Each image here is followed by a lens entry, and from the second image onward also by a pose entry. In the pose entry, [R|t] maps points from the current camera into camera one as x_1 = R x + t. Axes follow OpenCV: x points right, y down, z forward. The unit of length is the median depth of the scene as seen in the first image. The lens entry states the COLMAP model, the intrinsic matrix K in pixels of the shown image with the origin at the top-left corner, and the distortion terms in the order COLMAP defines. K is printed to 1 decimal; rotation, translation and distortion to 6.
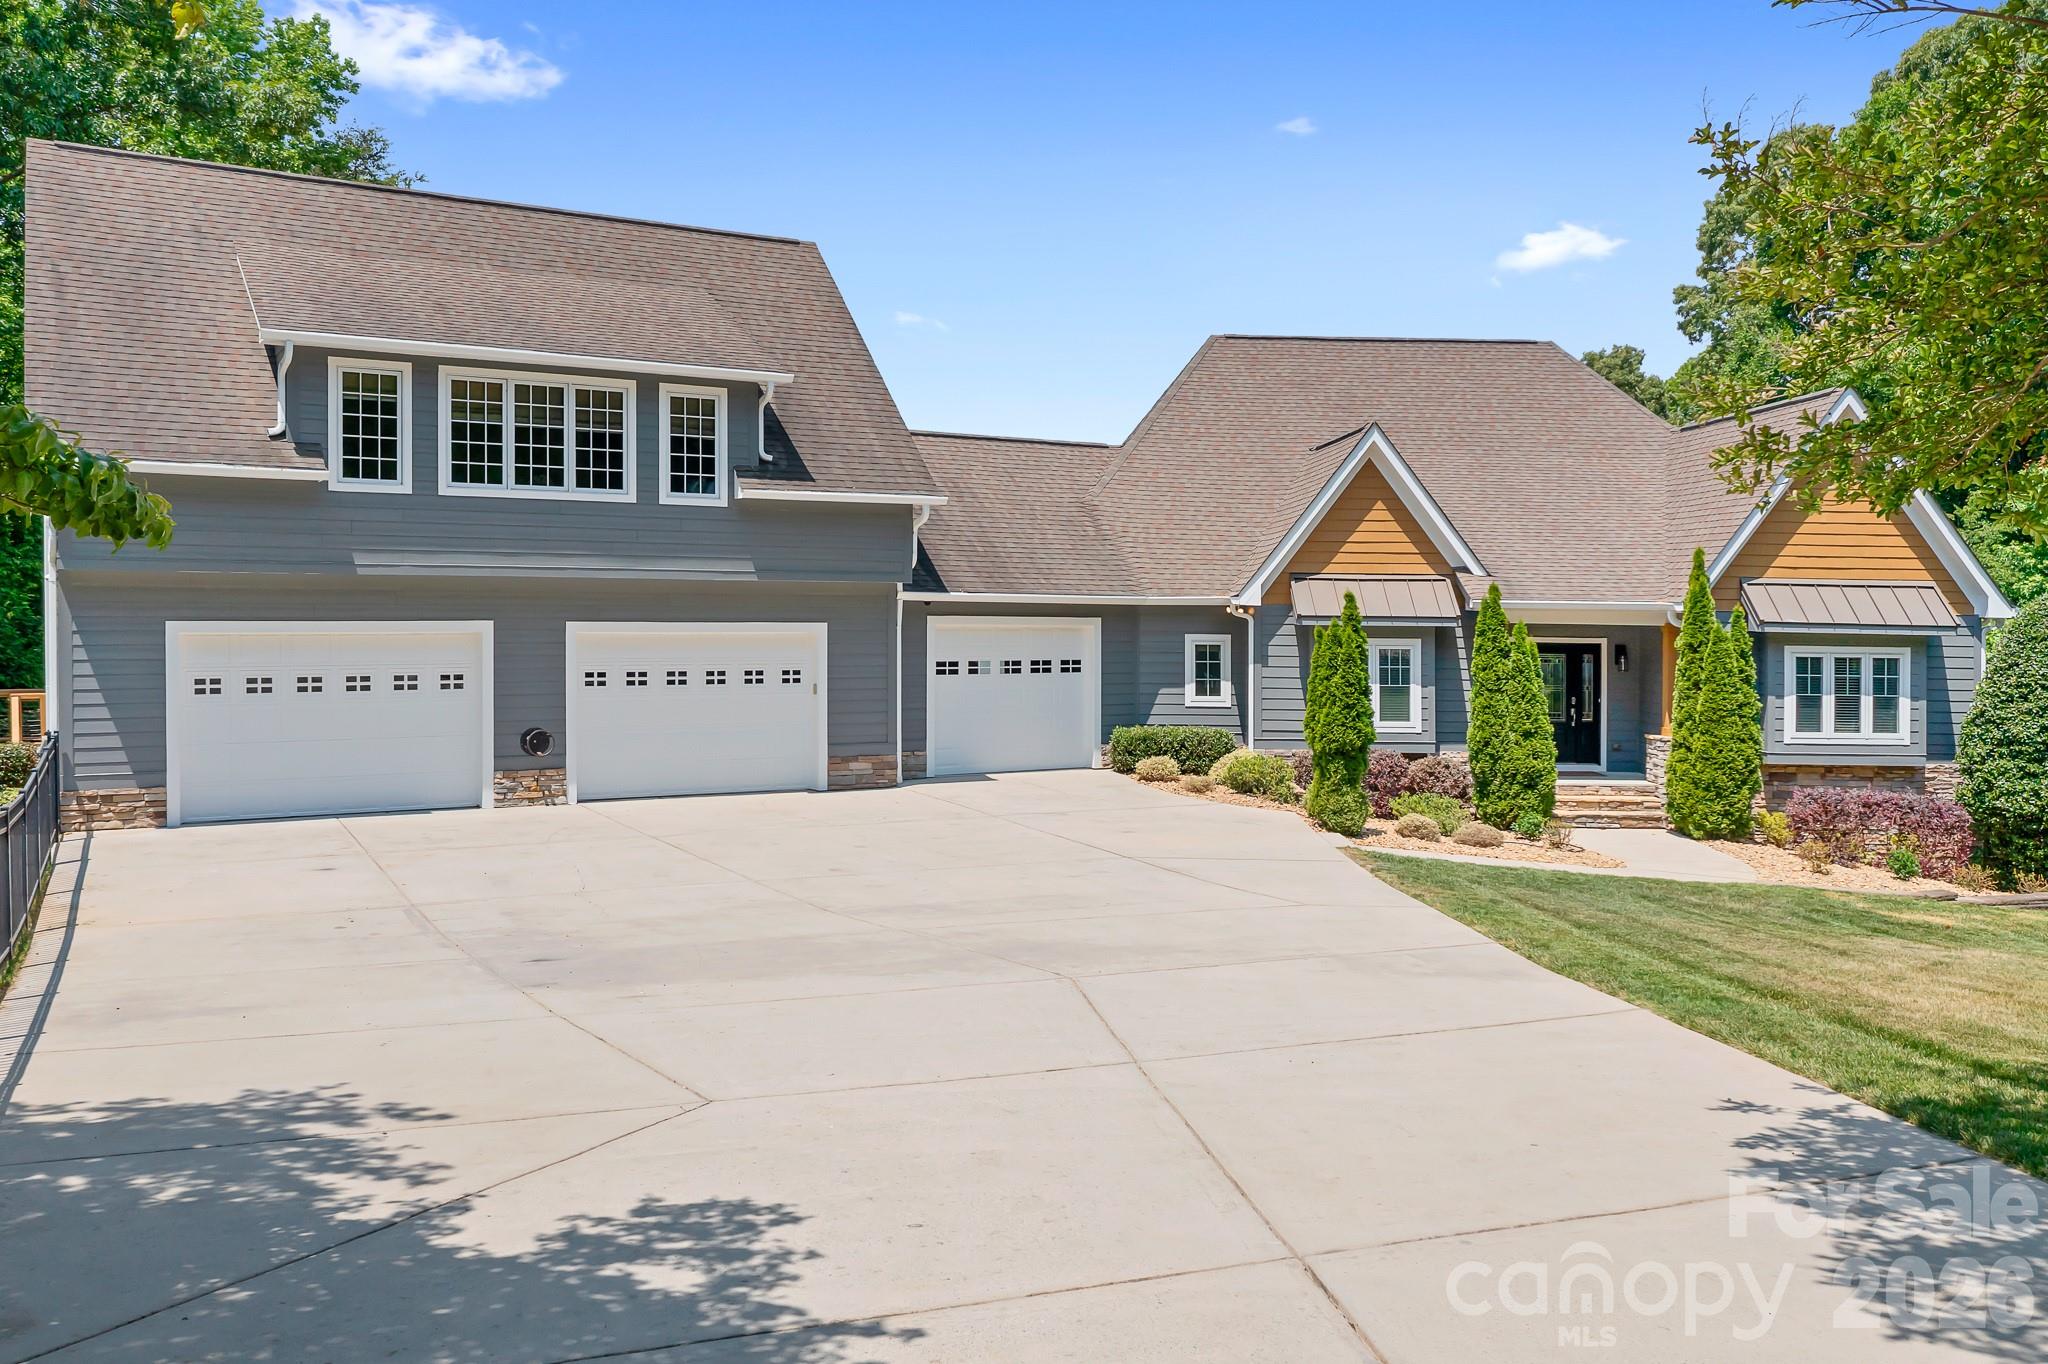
lens RADIAL K [[1580.6, 0, 963.5], [0, 1580.6, 691.4], [0, 0, 1]] dist [-0.012475, -0.003733]
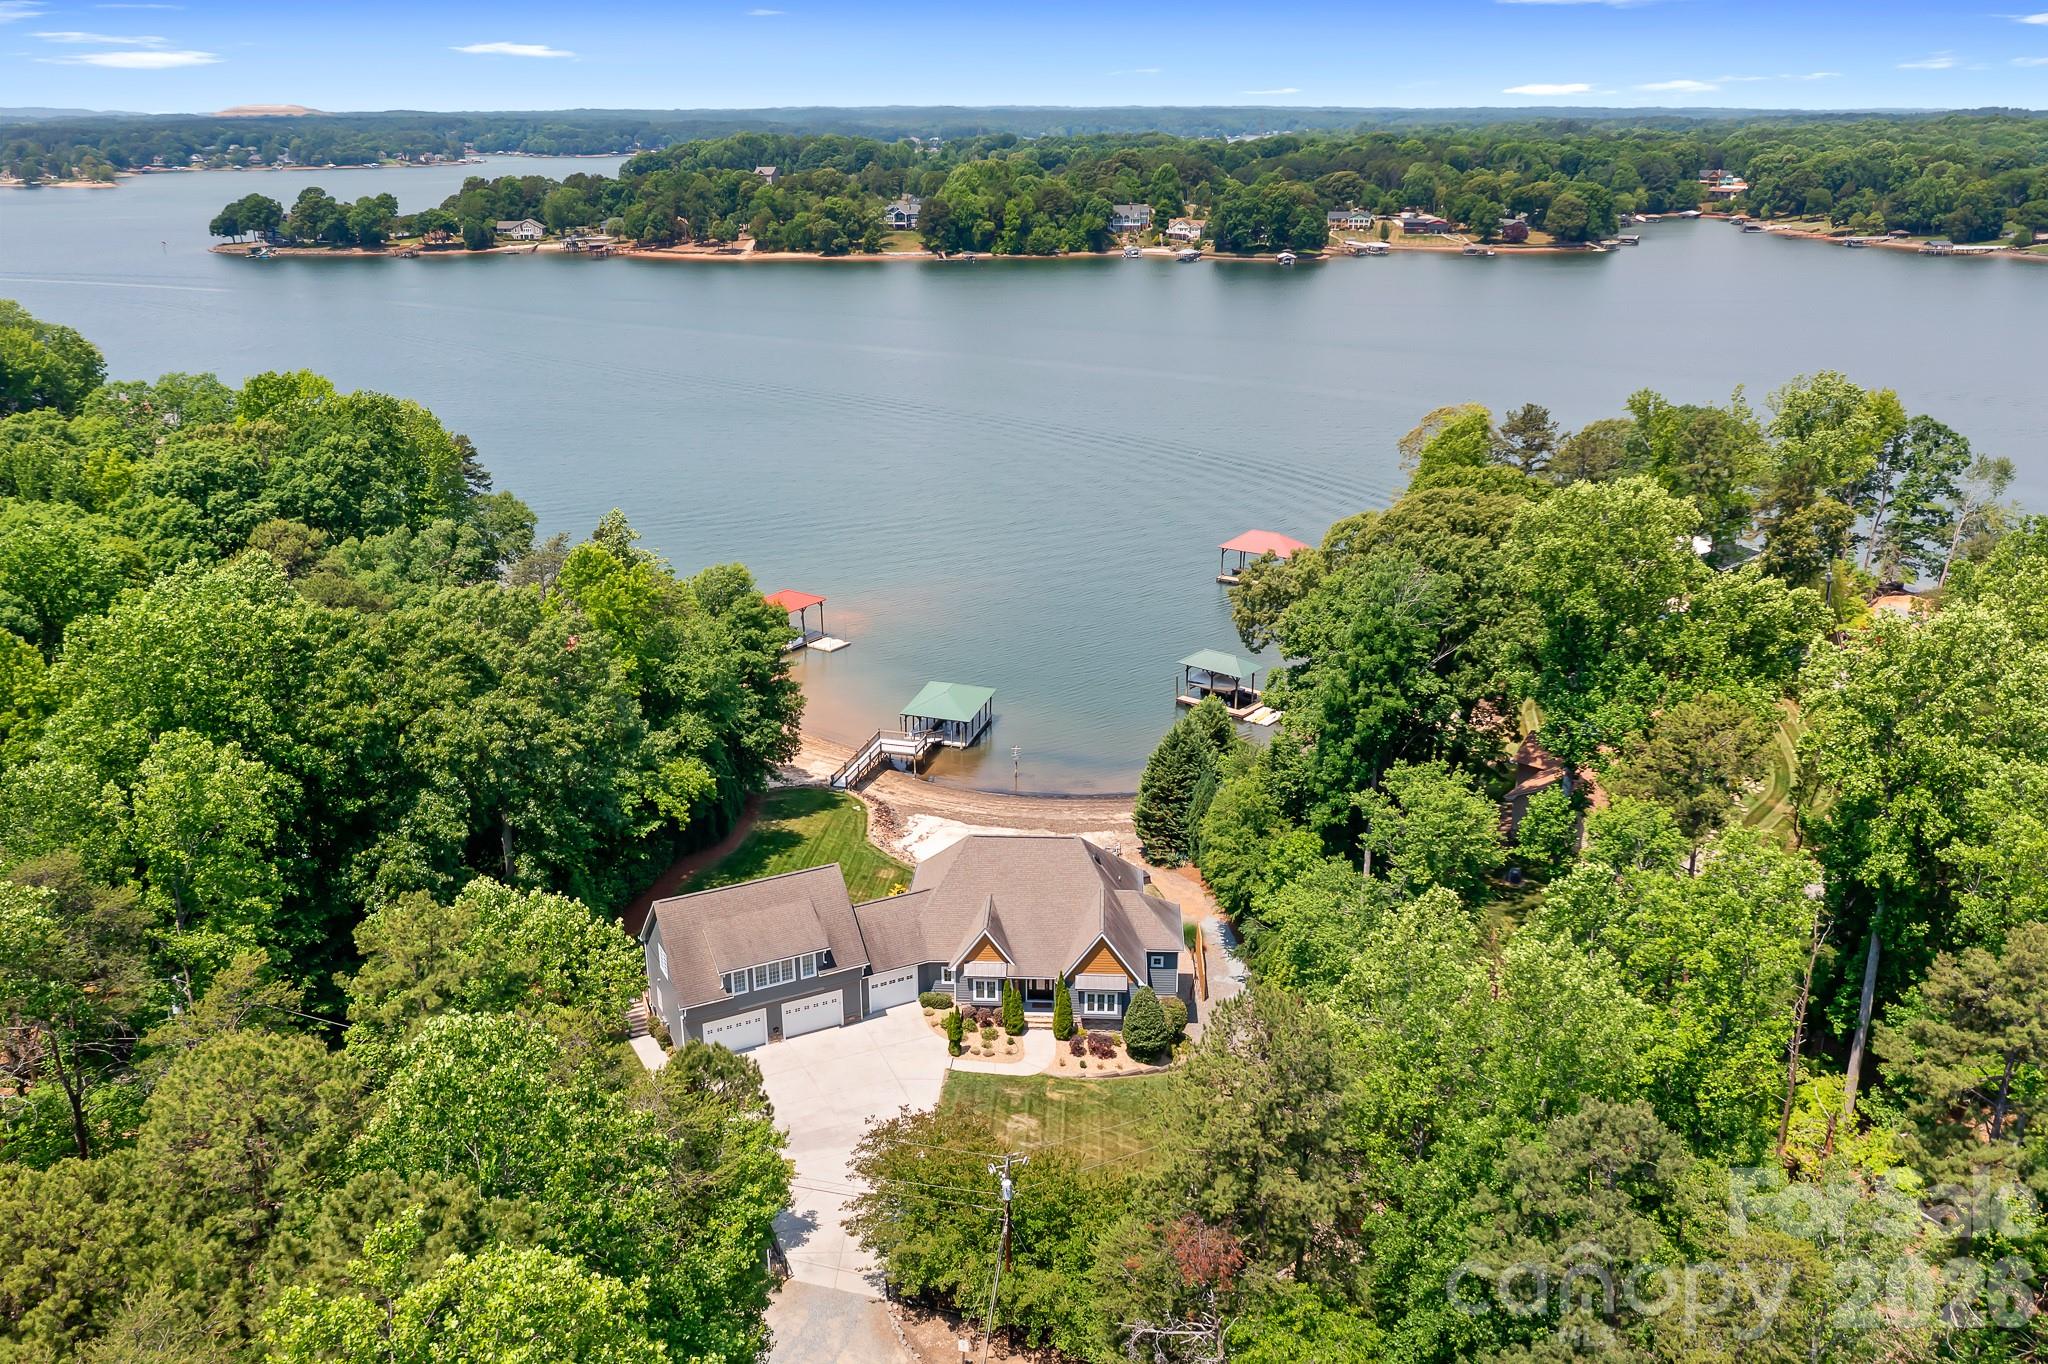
lens RADIAL K [[1580.6, 0, 963.5], [0, 1580.6, 691.4], [0, 0, 1]] dist [-0.012475, -0.003733]
pose [[0.996388, 0.008609, -0.084485, 0.546265], [0.018087, 0.950510, 0.310166, -1.968453], [0.082974, -0.310574, 0.946921, -2.524187]]
